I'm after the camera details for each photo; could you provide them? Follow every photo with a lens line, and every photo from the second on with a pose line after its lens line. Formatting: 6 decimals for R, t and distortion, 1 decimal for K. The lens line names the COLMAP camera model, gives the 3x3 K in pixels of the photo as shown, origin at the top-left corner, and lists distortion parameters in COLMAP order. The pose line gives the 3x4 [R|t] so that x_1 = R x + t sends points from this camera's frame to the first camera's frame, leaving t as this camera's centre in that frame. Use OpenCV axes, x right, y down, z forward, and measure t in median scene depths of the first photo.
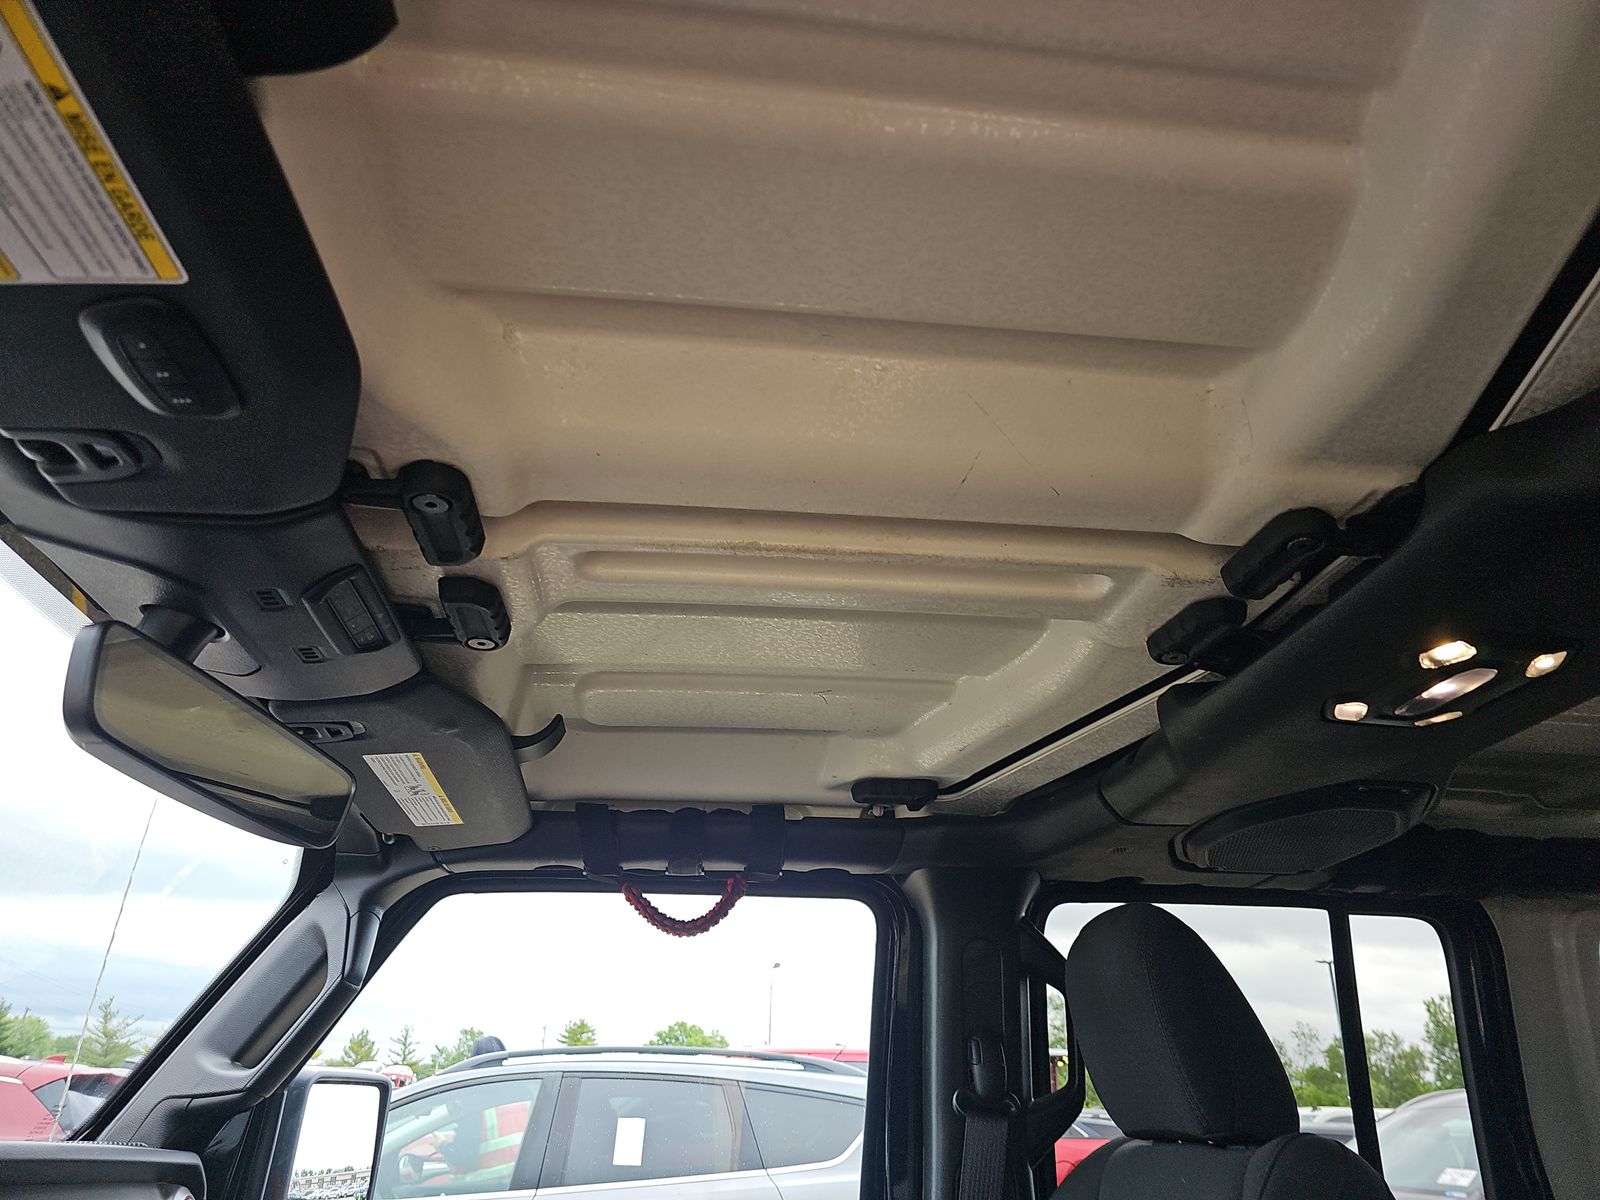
lens RADIAL K [[1056.2, 0, 819.6], [0, 1056.2, 592.6], [0, 0, 1]] dist [0.048029, -0.053360]
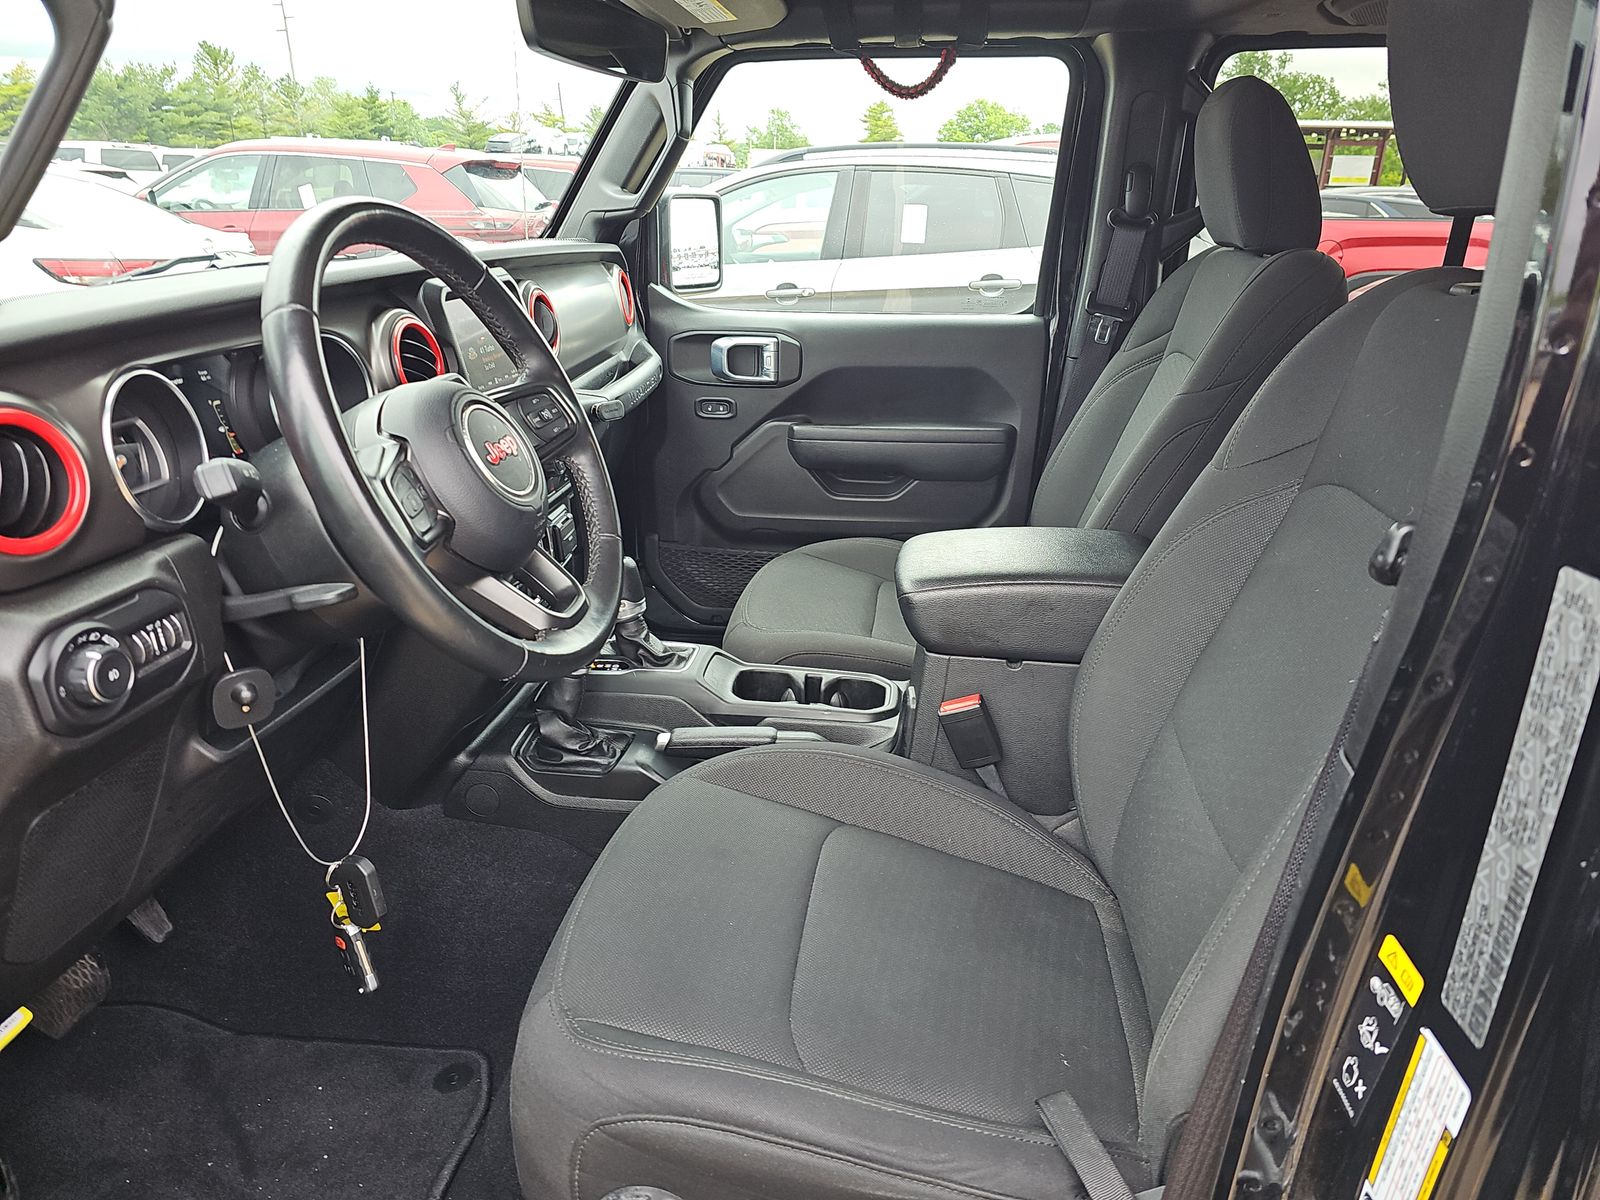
lens RADIAL K [[1056.2, 0, 819.6], [0, 1056.2, 592.6], [0, 0, 1]] dist [0.048029, -0.053360]
pose [[0.966615, 0.095391, -0.237815, 0.137864], [0.108601, 0.688116, 0.717428, -0.215005], [0.232080, -0.719303, 0.654784, -0.336419]]
